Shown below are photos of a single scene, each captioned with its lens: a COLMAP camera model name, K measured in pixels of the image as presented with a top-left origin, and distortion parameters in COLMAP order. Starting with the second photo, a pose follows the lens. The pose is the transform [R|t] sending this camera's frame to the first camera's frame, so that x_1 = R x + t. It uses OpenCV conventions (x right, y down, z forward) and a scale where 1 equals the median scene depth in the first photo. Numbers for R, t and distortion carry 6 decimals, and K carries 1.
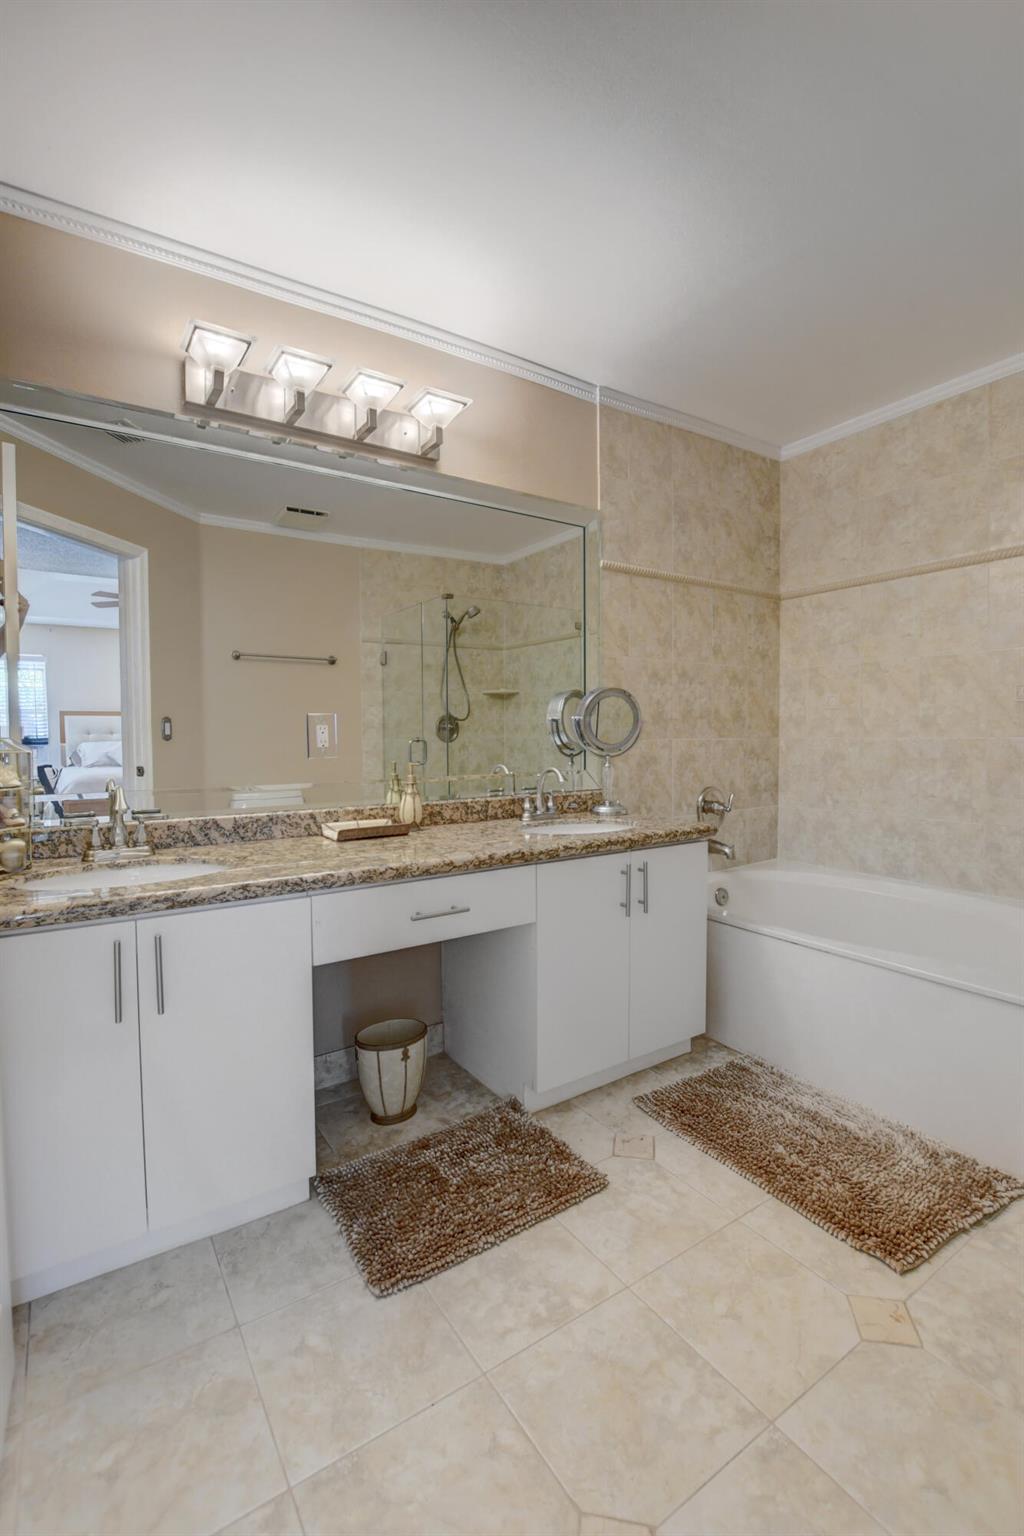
lens RADIAL K [[701.9, 0, 487.8], [0, 701.9, 756.3], [0, 0, 1]] dist [-0.028776, 0.001355]
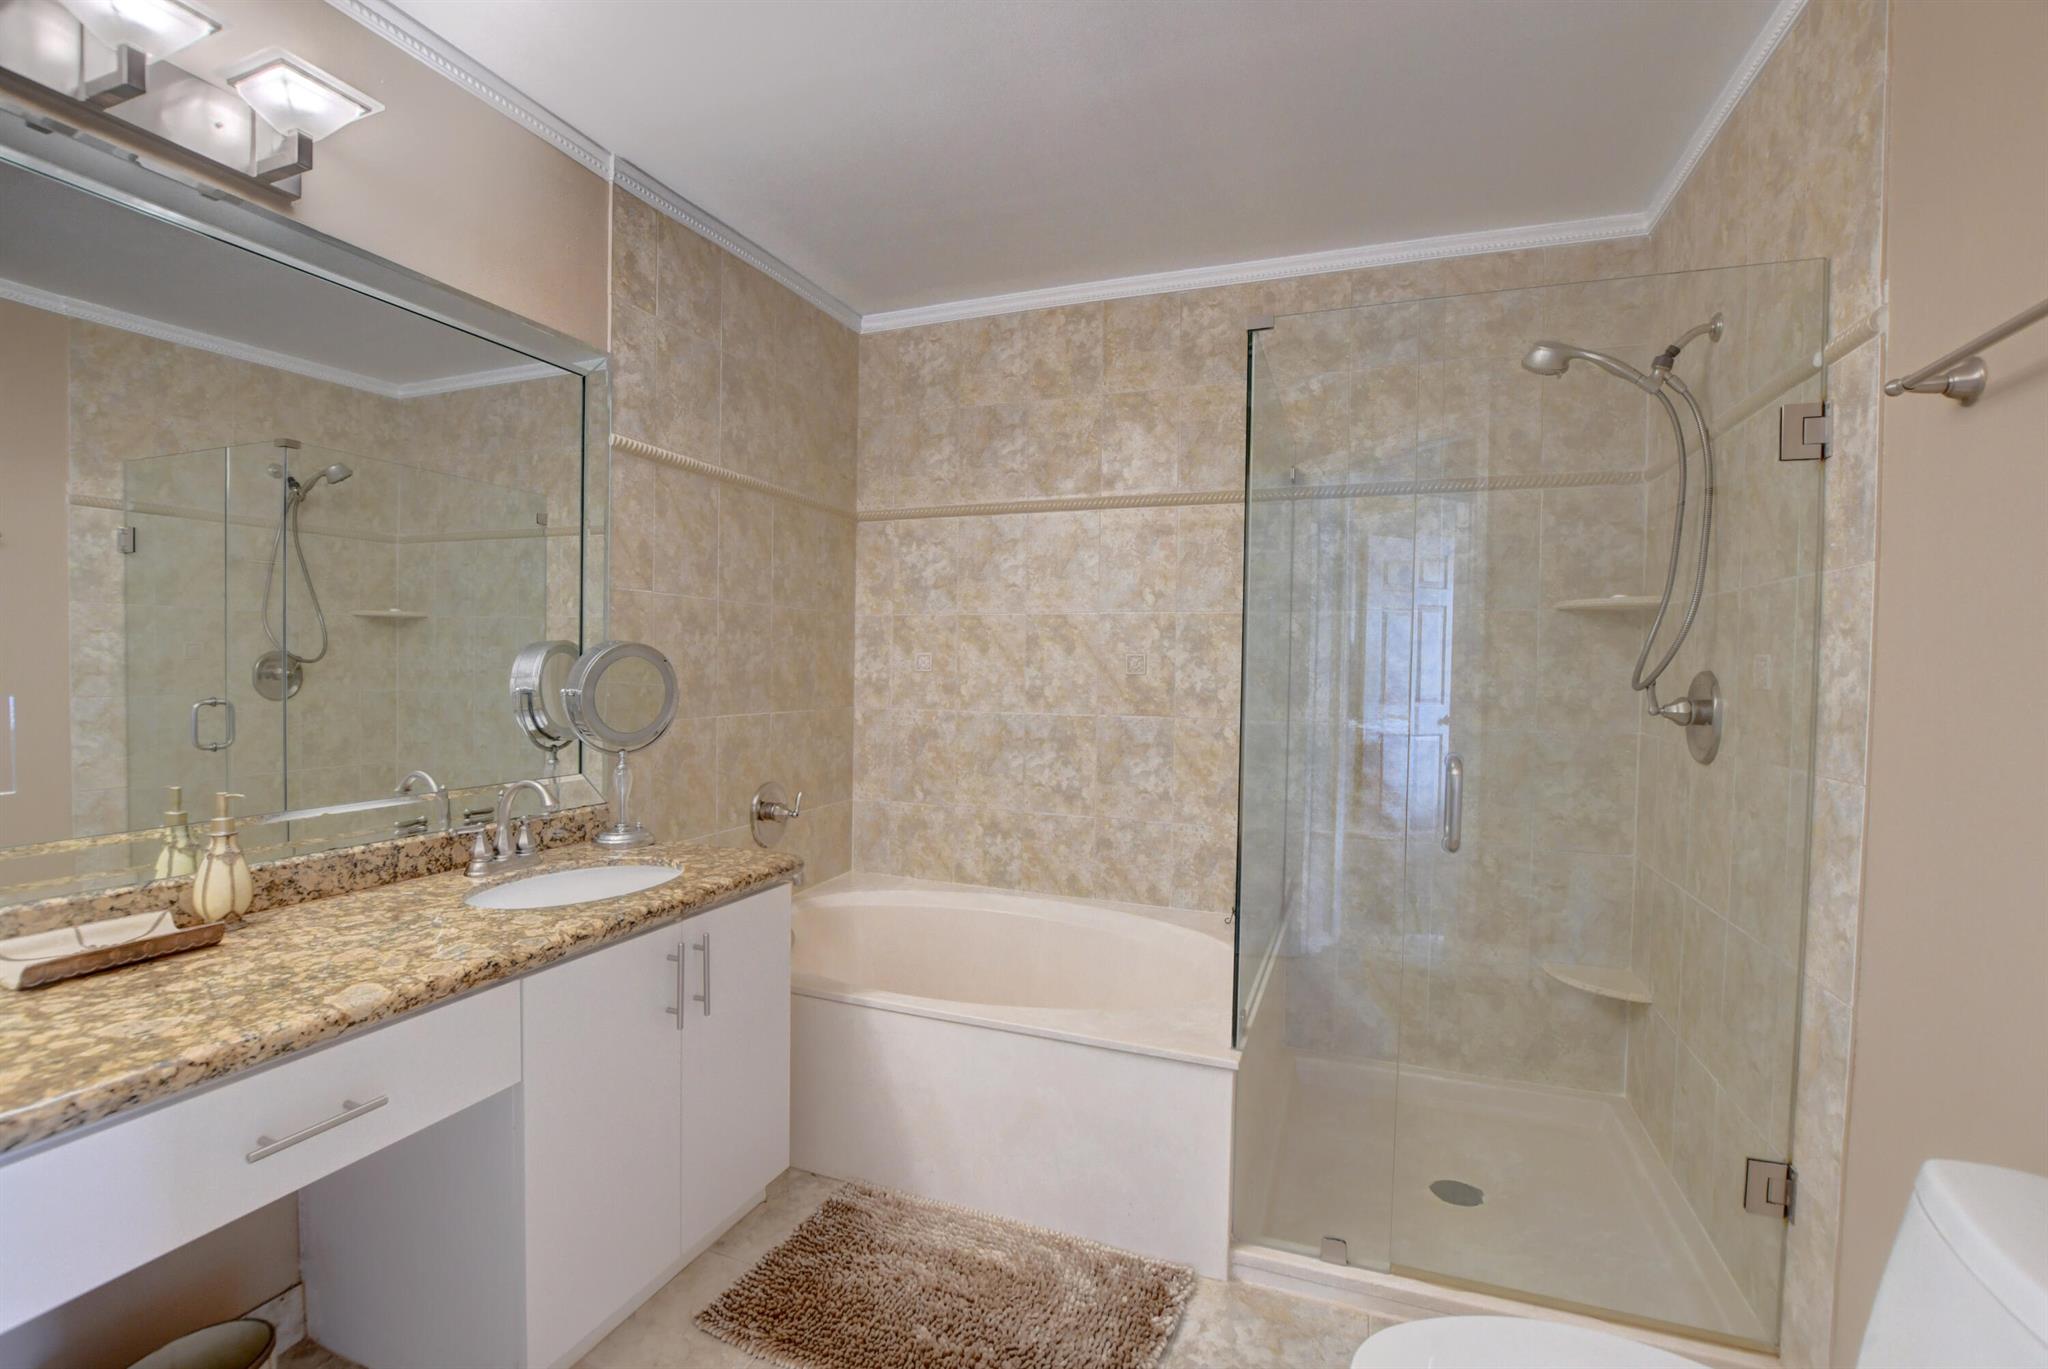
lens RADIAL K [[935.9, 0, 1024.0], [0, 935.9, 684.5], [0, 0, 1]] dist [-0.028776, 0.001355]
pose [[0.801634, 0.005123, 0.597794, -0.035232], [0.000233, 0.999961, -0.008882, -0.049535], [-0.597815, 0.007259, 0.801601, 0.119640]]
